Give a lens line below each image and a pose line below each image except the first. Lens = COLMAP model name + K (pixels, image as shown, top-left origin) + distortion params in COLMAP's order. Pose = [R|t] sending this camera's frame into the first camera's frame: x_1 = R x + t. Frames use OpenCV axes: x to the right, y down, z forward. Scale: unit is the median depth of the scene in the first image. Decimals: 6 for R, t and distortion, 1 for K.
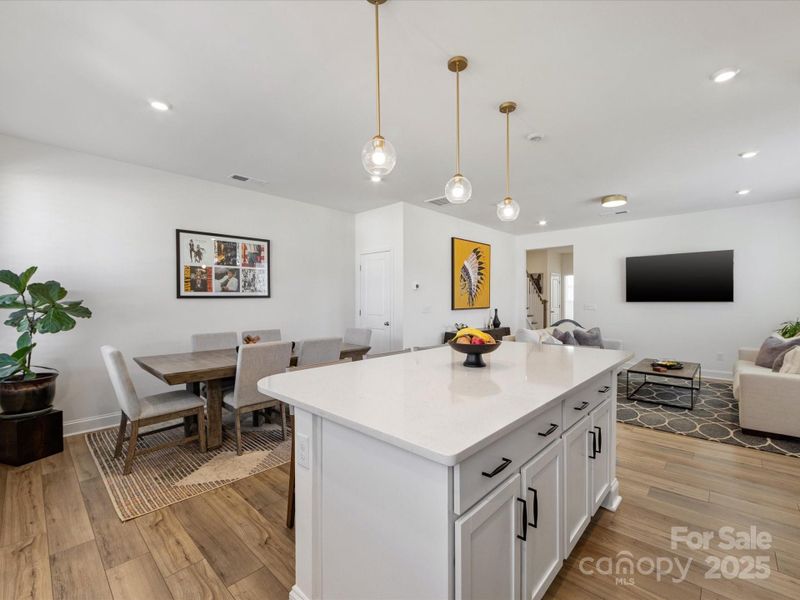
lens RADIAL K [[353.4, 0, 394.8], [0, 353.4, 299.7], [0, 0, 1]] dist [-0.003681, 0.000470]
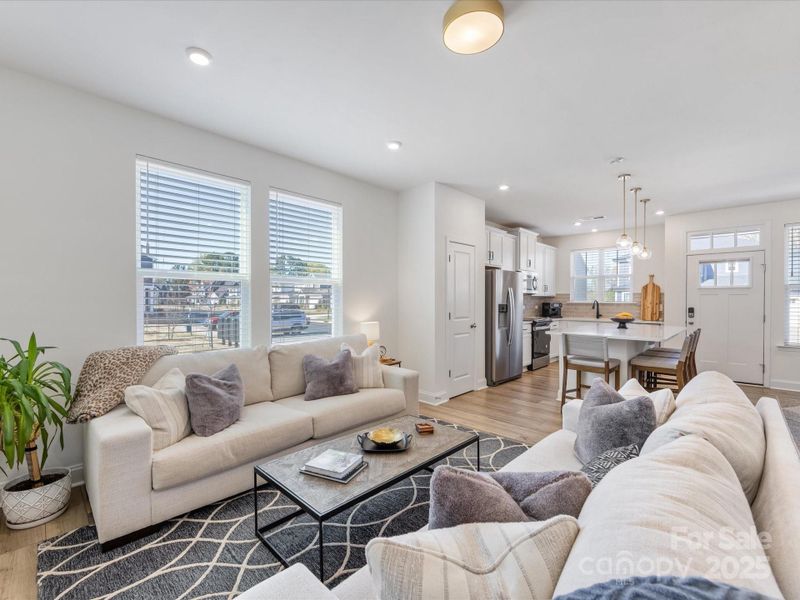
lens RADIAL K [[353.4, 0, 392.1], [0, 353.4, 301.9], [0, 0, 1]] dist [-0.003681, 0.000470]
pose [[-0.999892, 0.000772, 0.014680, 0.760751], [0.000795, 0.999998, 0.001572, 0.002476], [-0.014679, 0.001584, -0.999891, 1.483111]]
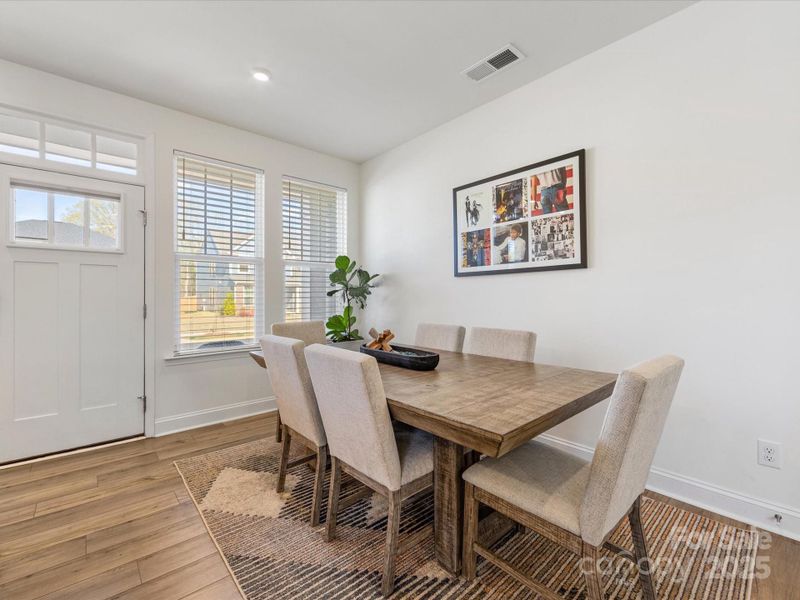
lens RADIAL K [[353.4, 0, 407.1], [0, 353.4, 295.9], [0, 0, 1]] dist [-0.003681, 0.000470]
pose [[-0.077354, 0.003832, -0.996996, 0.154661], [0.005283, 0.999980, 0.003434, 0.031317], [0.996990, -0.005001, -0.077373, 0.831732]]
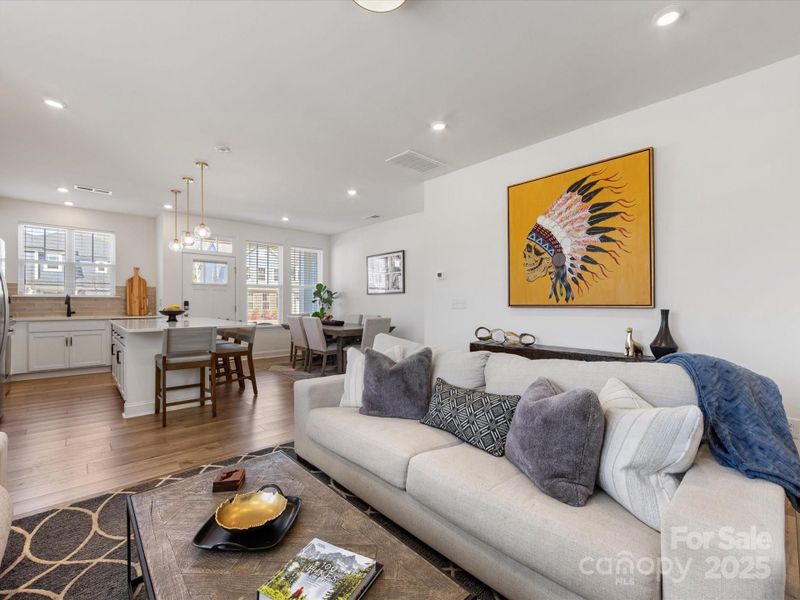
lens RADIAL K [[353.4, 0, 406.5], [0, 353.4, 303.5], [0, 0, 1]] dist [-0.003681, 0.000470]
pose [[-0.058573, 0.006113, -0.998264, 1.034716], [-0.000359, 0.999981, 0.006144, 0.026252], [0.998283, 0.000718, -0.058570, 1.141153]]
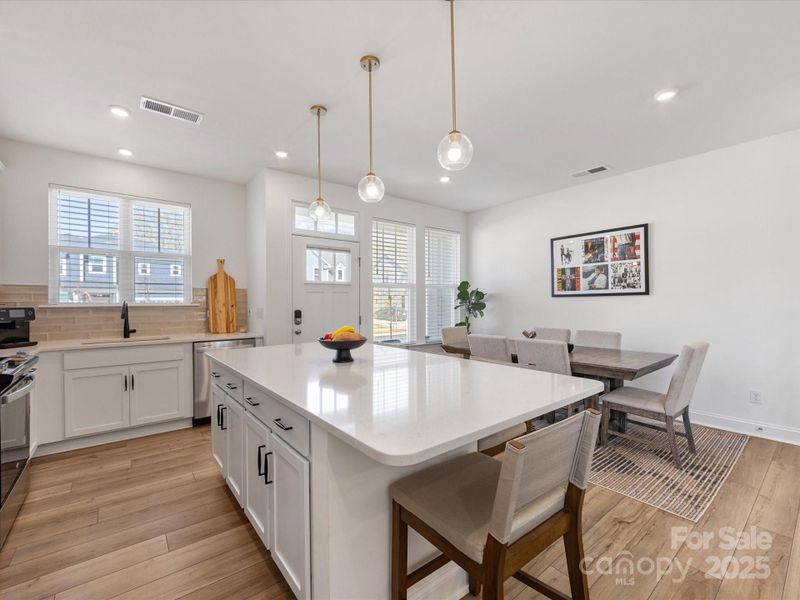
lens RADIAL K [[353.4, 0, 404.2], [0, 353.4, 302.6], [0, 0, 1]] dist [-0.003681, 0.000470]
pose [[-0.128913, 0.007219, -0.991630, 0.545068], [0.007836, 0.999950, 0.006260, 0.002952], [0.991625, -0.006964, -0.128964, 0.575593]]
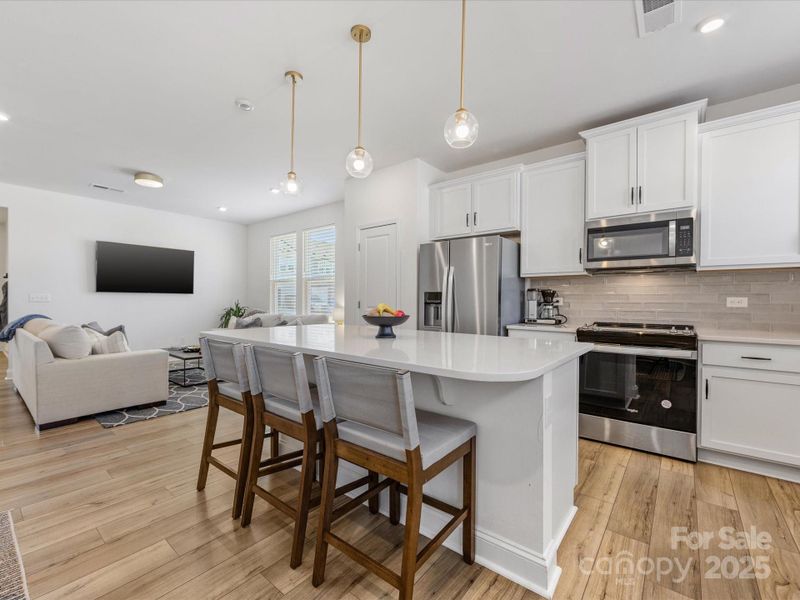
lens RADIAL K [[353.4, 0, 400.4], [0, 353.4, 300.3], [0, 0, 1]] dist [-0.003681, 0.000470]
pose [[-0.076863, -0.007423, 0.997014, -0.384495], [-0.004888, 0.999963, 0.007068, 0.023830], [-0.997030, -0.004330, -0.076896, 0.451846]]
